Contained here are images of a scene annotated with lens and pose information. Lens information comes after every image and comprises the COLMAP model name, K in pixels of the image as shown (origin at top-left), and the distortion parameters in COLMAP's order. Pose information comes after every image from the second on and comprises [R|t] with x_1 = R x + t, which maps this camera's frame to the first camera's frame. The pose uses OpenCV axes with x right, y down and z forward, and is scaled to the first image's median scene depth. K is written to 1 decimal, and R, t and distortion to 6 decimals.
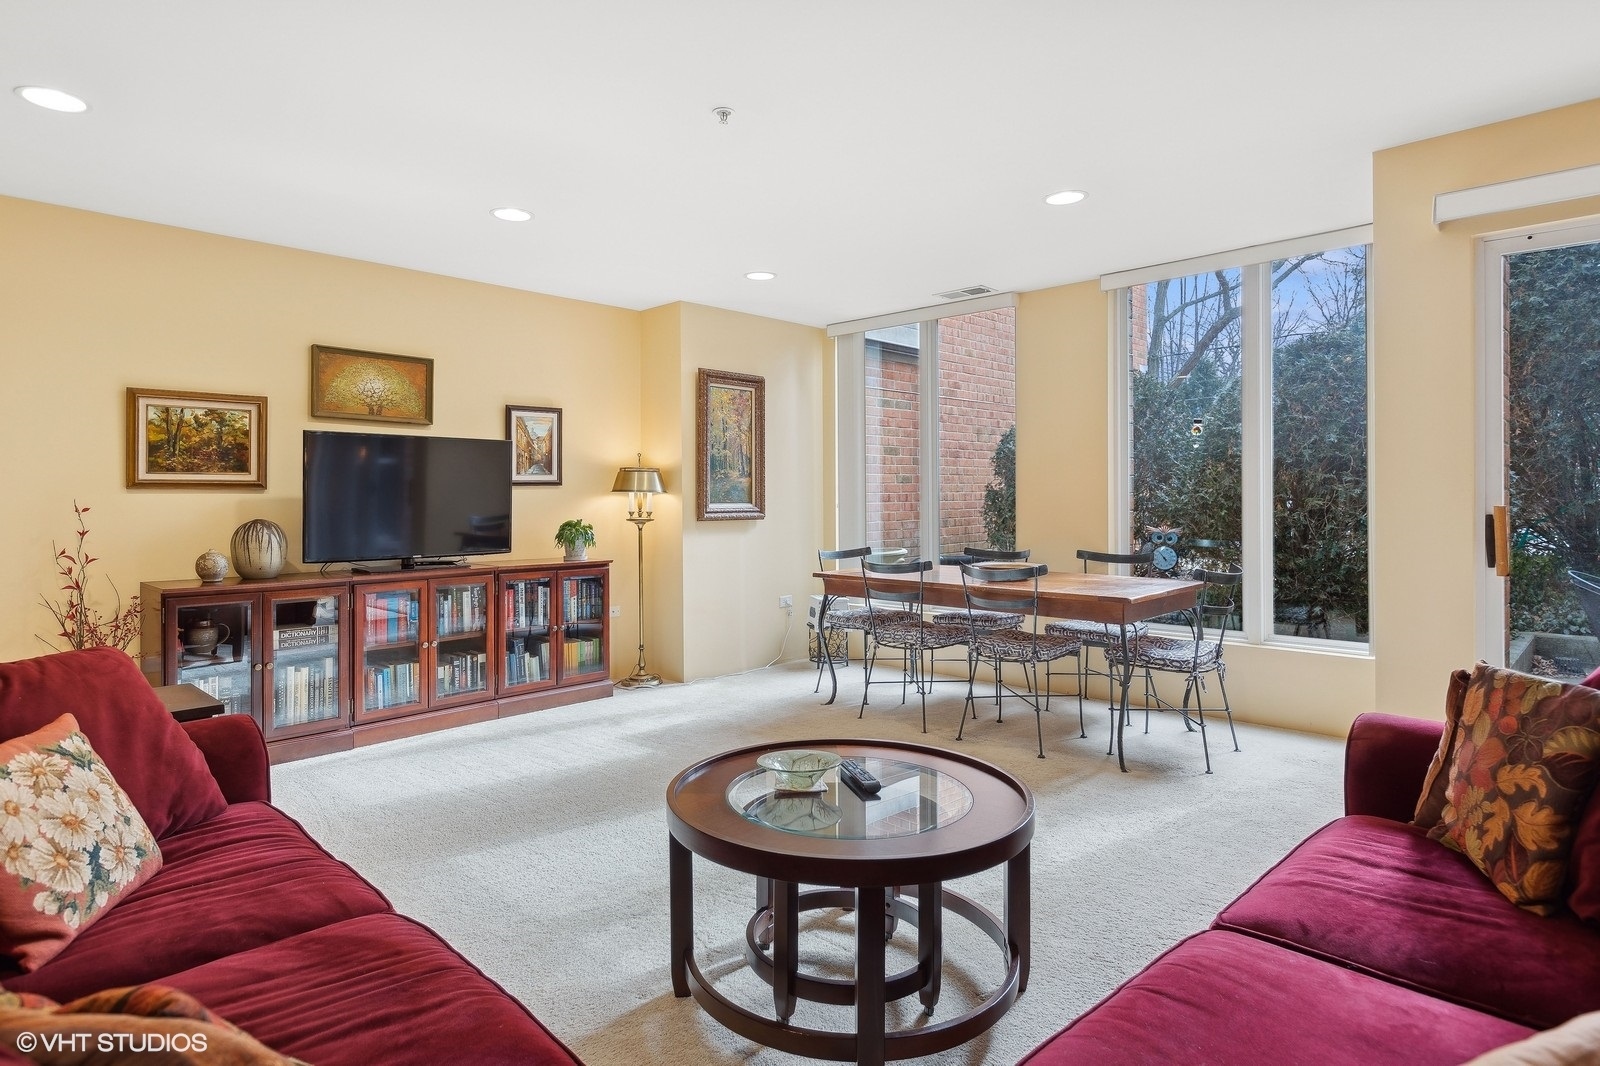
lens RADIAL K [[881.7, 0, 782.5], [0, 881.7, 497.4], [0, 0, 1]] dist [-0.004224, 0.001564]
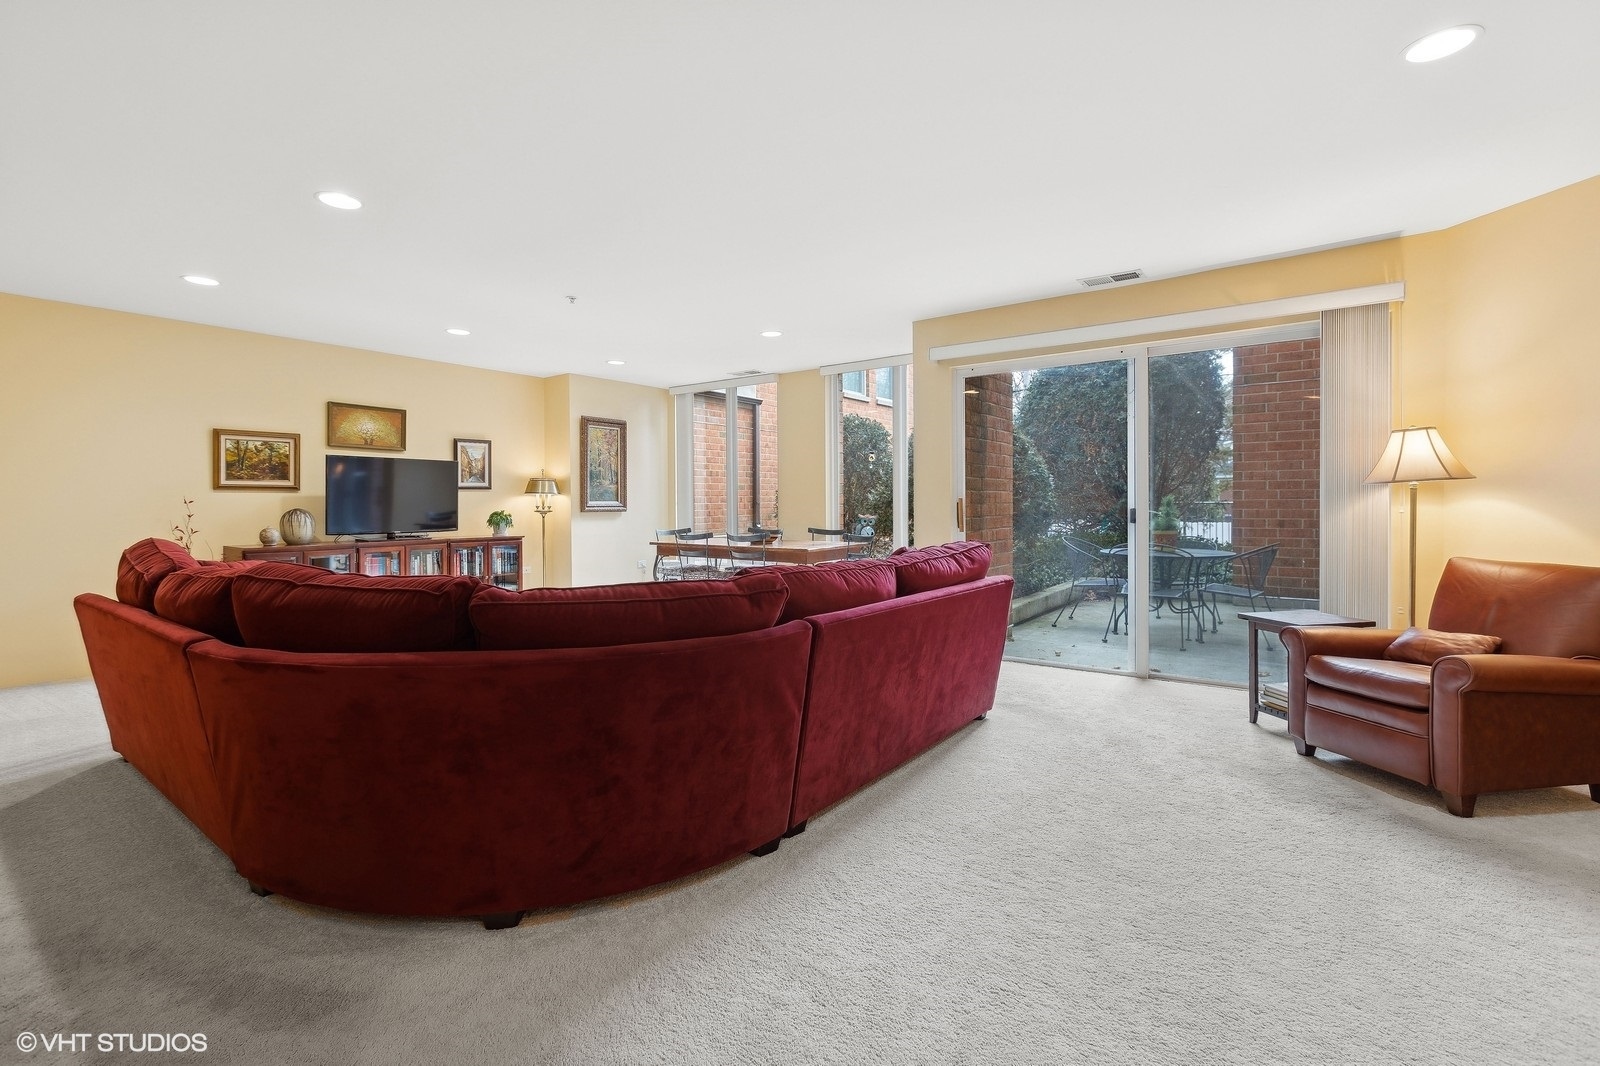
lens RADIAL K [[716.5, 0, 788.8], [0, 716.5, 506.6], [0, 0, 1]] dist [0.002701, -0.000673]
pose [[0.990486, -0.001707, 0.137600, 0.106875], [0.001098, 0.999989, 0.004504, 0.012852], [-0.137607, -0.004310, 0.990478, -0.366428]]
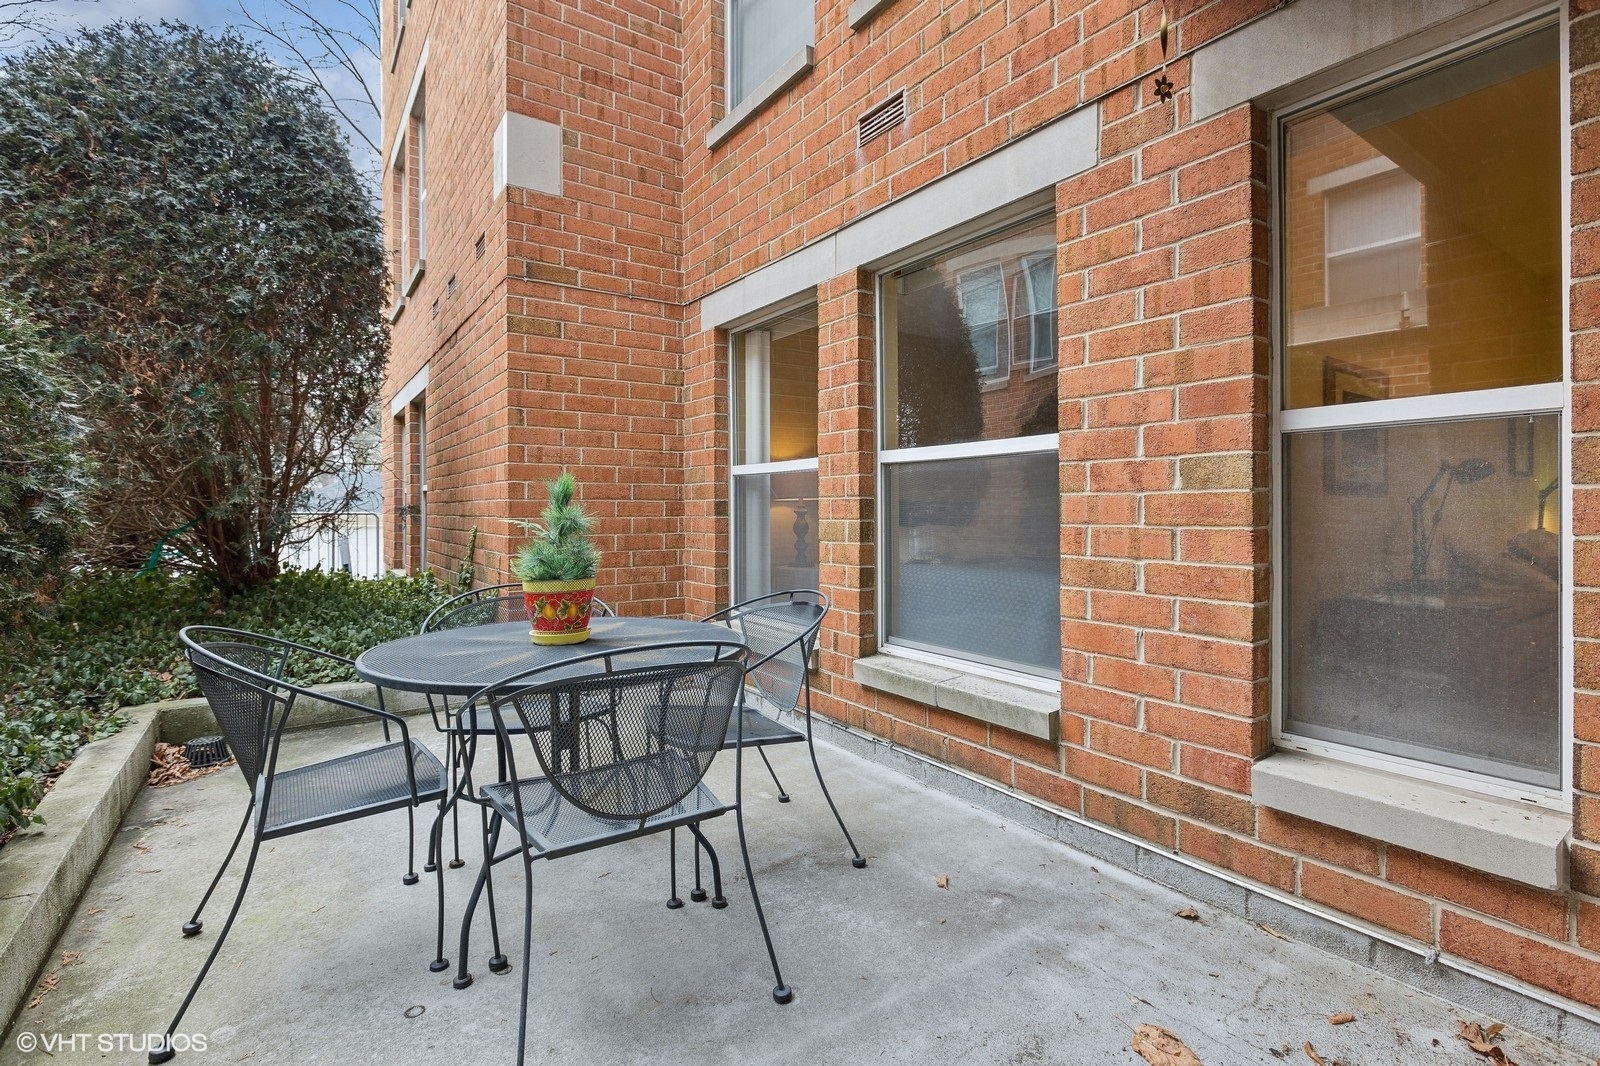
lens RADIAL K [[748.7, 0, 794.6], [0, 748.7, 511.8], [0, 0, 1]] dist [-0.004848, 0.000396]
pose [[0.199485, 0.006010, 0.979882, 0.526752], [0.004624, 0.999964, -0.007075, 0.026042], [-0.979890, 0.005943, 0.199450, 0.556792]]
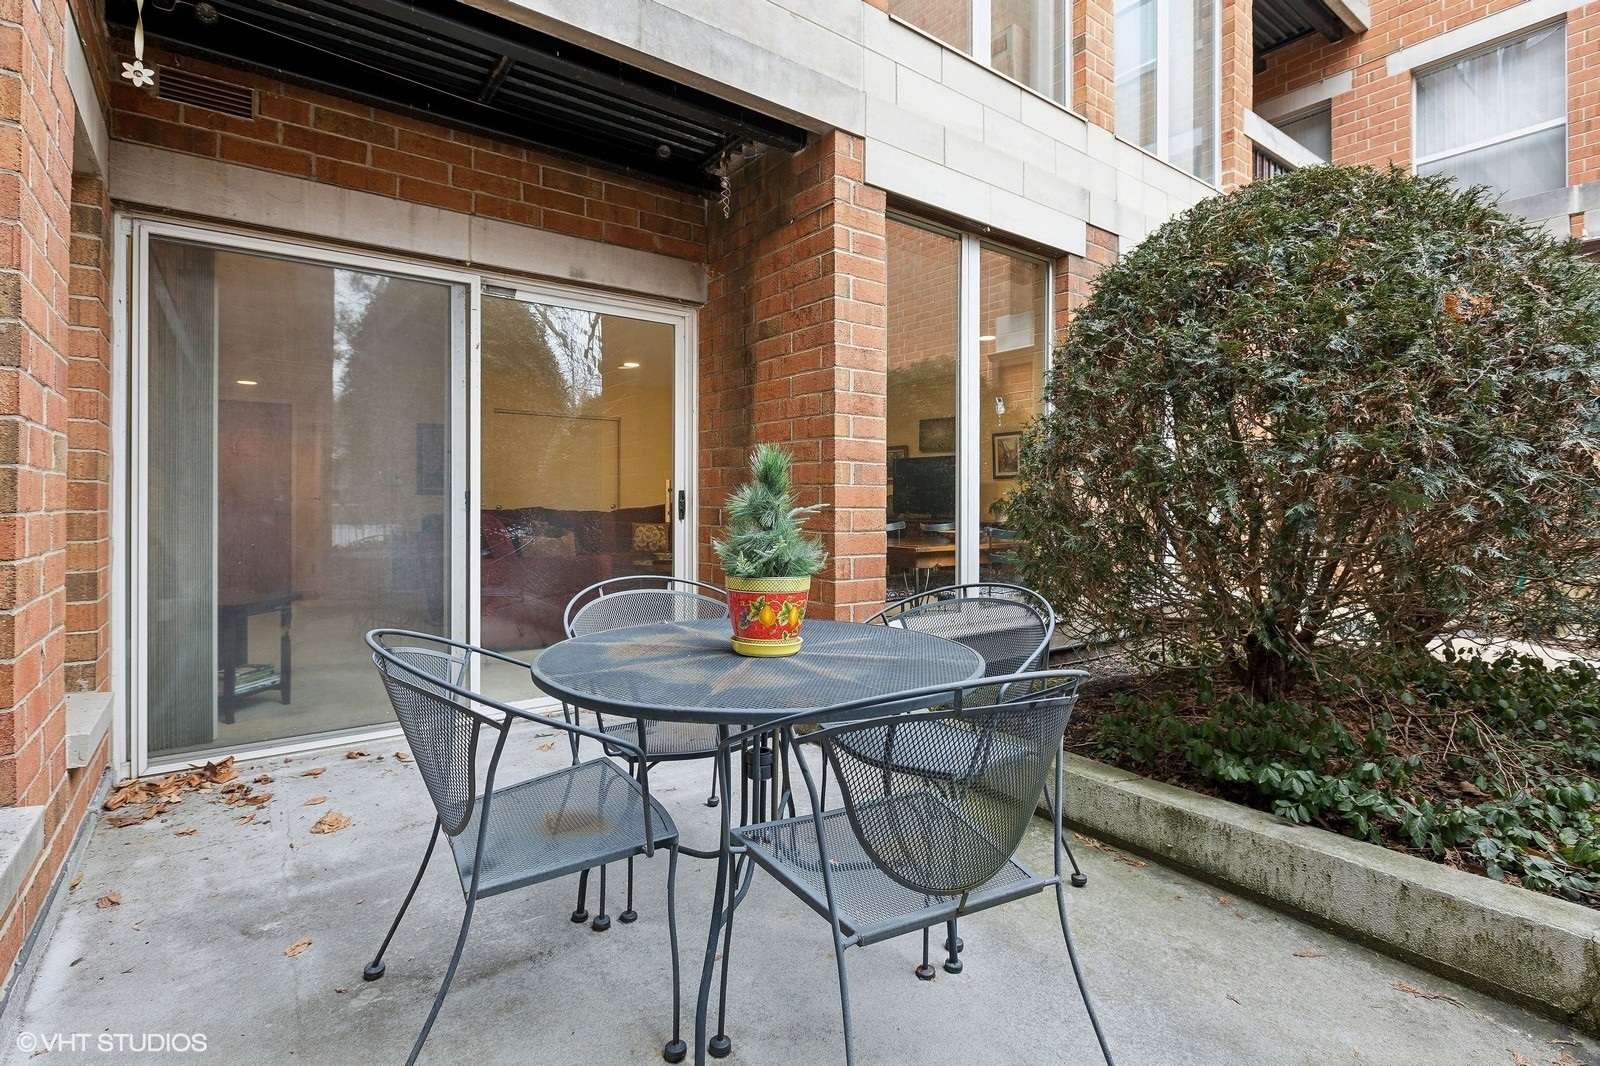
lens RADIAL K [[748.7, 0, 796.0], [0, 748.7, 519.2], [0, 0, 1]] dist [-0.004848, 0.000396]
pose [[-0.135886, 0.012877, -0.990641, 1.276608], [-0.002703, 0.999907, 0.013368, 0.029223], [0.990721, 0.004494, -0.135839, 0.838276]]
